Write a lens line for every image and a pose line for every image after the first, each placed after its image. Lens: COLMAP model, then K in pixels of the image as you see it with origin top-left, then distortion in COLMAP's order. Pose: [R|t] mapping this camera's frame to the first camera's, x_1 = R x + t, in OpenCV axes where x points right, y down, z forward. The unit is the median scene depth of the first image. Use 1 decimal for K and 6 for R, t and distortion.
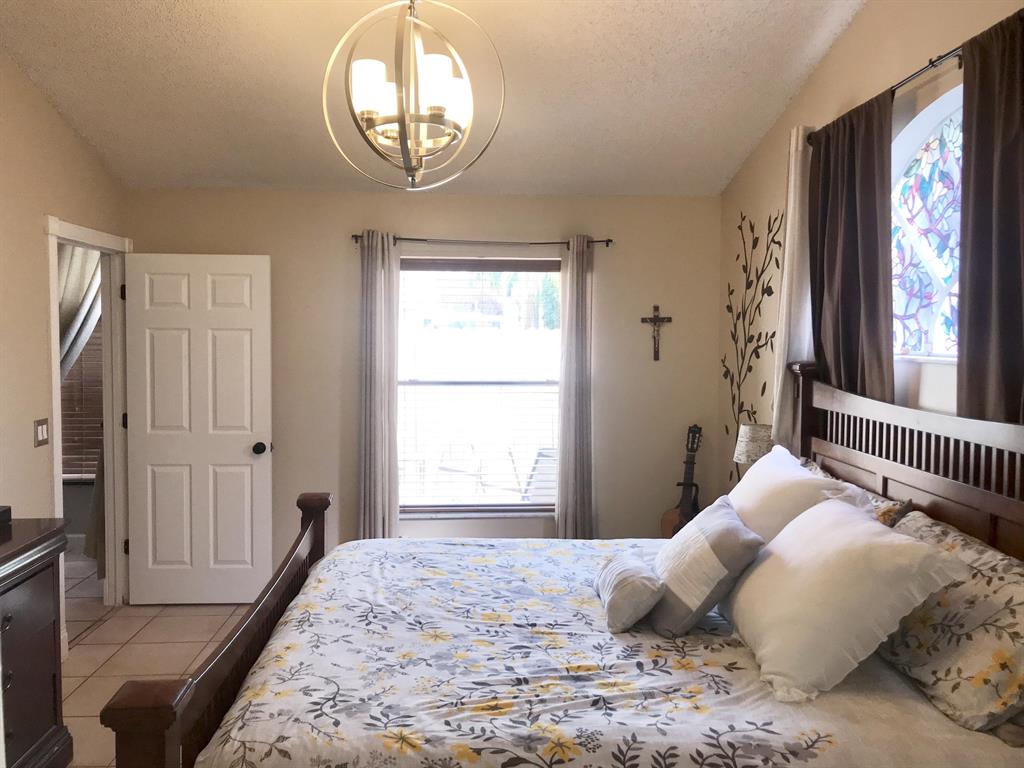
lens RADIAL K [[848.8, 0, 512.0], [0, 848.8, 384.0], [0, 0, 1]] dist [-0.004787, 0.059580]
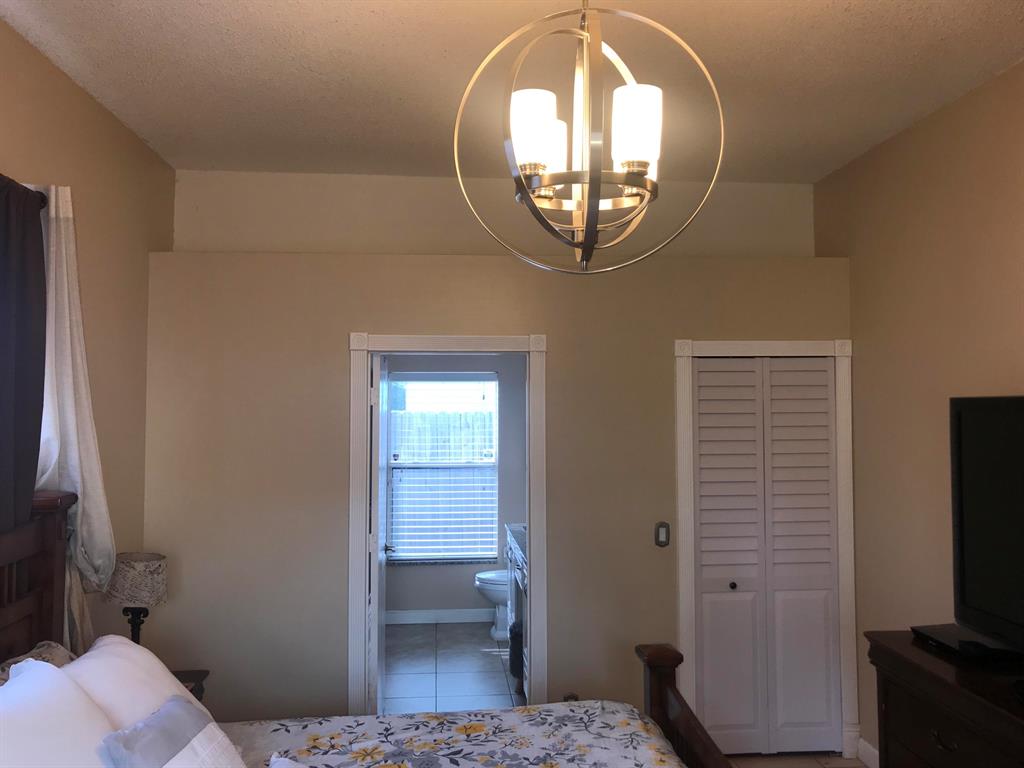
lens RADIAL K [[848.8, 0, 512.0], [0, 848.8, 384.0], [0, 0, 1]] dist [-0.004787, 0.059580]
pose [[-0.999702, -0.001790, -0.024356, -0.048394], [-0.002635, 0.999395, 0.034684, -0.191331], [0.024279, 0.034738, -0.999102, 1.994166]]
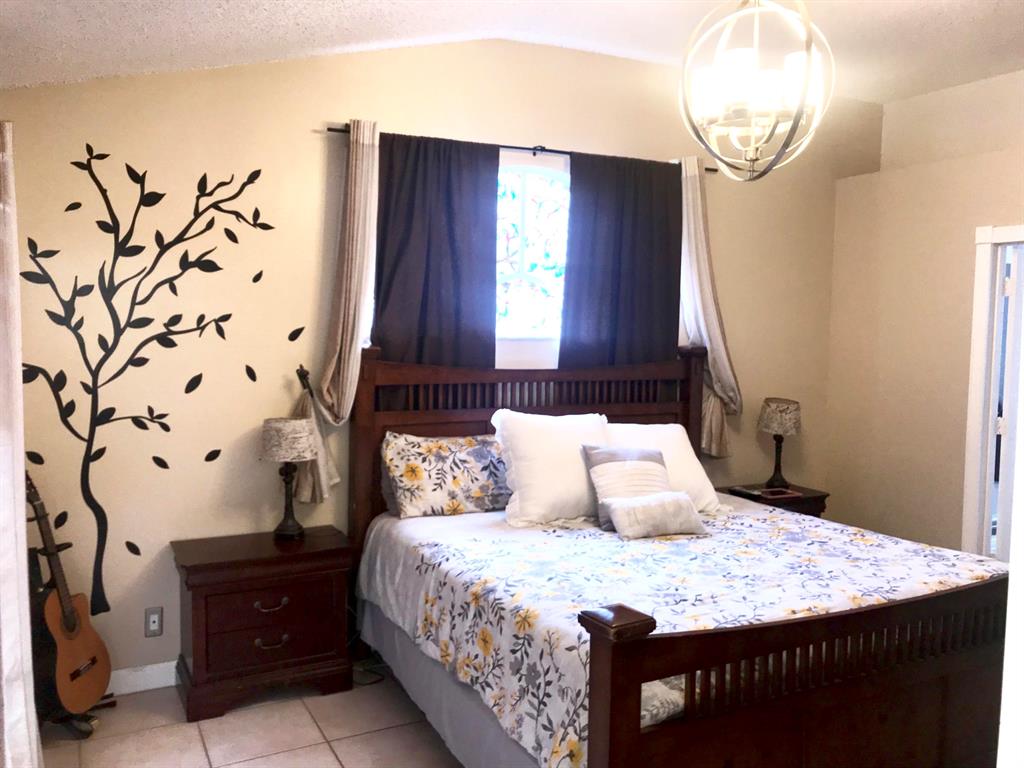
lens RADIAL K [[848.8, 0, 512.0], [0, 848.8, 384.0], [0, 0, 1]] dist [-0.004787, 0.059580]
pose [[-0.407126, -0.082934, 0.909599, -1.101215], [0.039741, 0.993318, 0.108355, -0.134318], [-0.912507, 0.080263, -0.401110, 1.981912]]
